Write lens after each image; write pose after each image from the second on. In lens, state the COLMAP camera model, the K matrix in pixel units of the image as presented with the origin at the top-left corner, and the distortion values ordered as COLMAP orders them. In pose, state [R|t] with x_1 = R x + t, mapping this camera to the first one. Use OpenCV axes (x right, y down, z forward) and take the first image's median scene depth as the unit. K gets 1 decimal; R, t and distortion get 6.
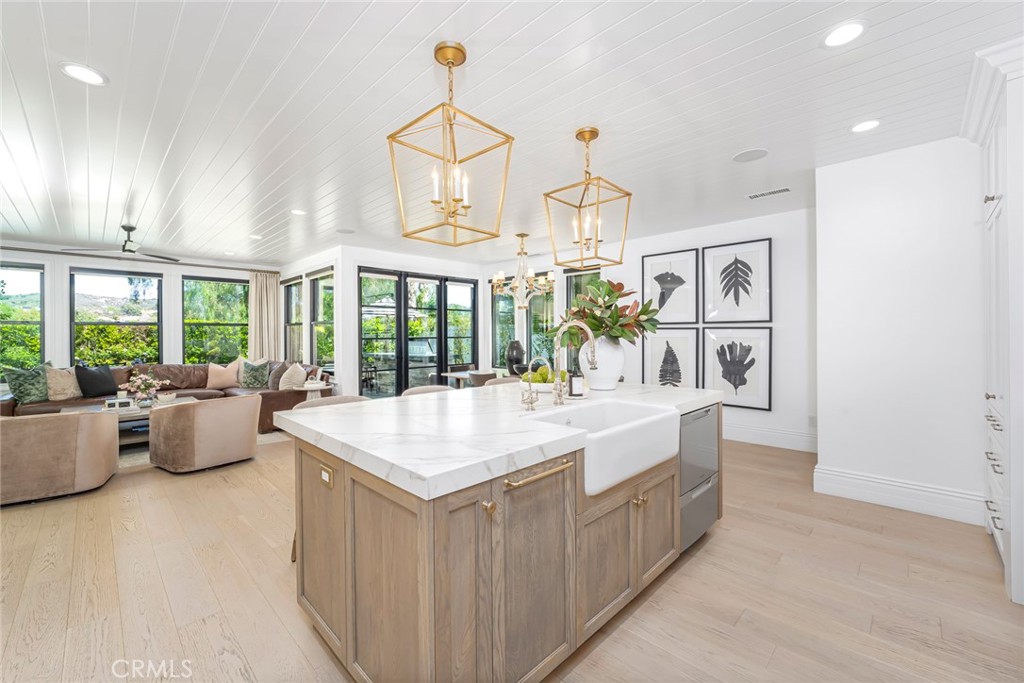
lens RADIAL K [[419.3, 0, 516.3], [0, 419.3, 335.2], [0, 0, 1]] dist [-0.019865, 0.002559]
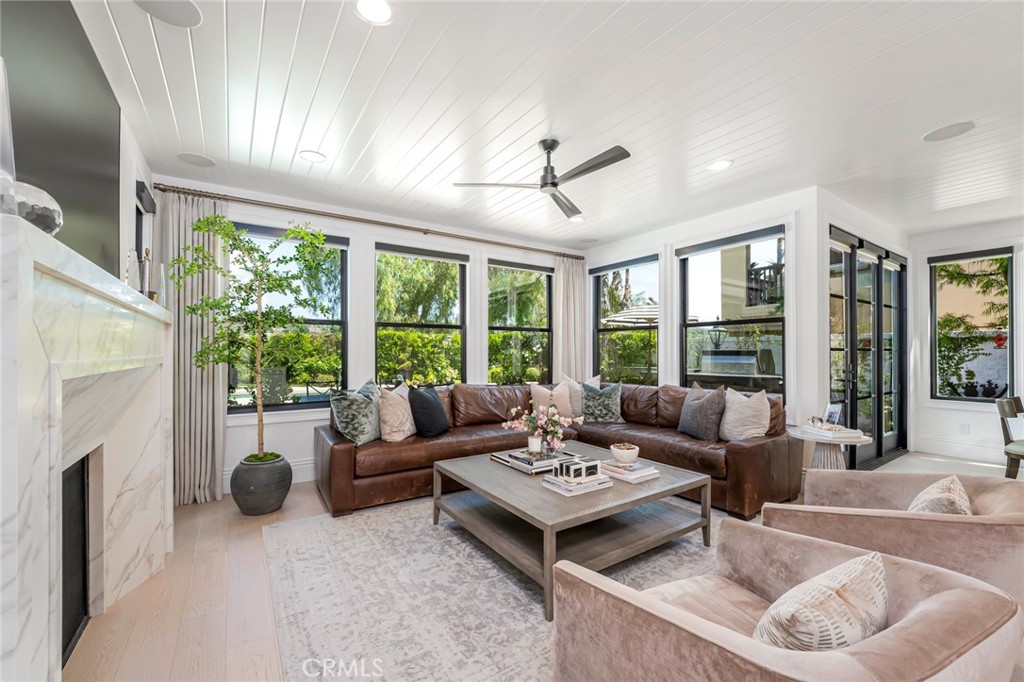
lens RADIAL K [[419.3, 0, 522.4], [0, 419.3, 350.7], [0, 0, 1]] dist [-0.019865, 0.002559]
pose [[0.979781, 0.008697, -0.199885, -0.798671], [-0.009585, 0.999948, -0.003471, 0.019626], [0.199845, 0.005317, 0.979813, 0.409446]]
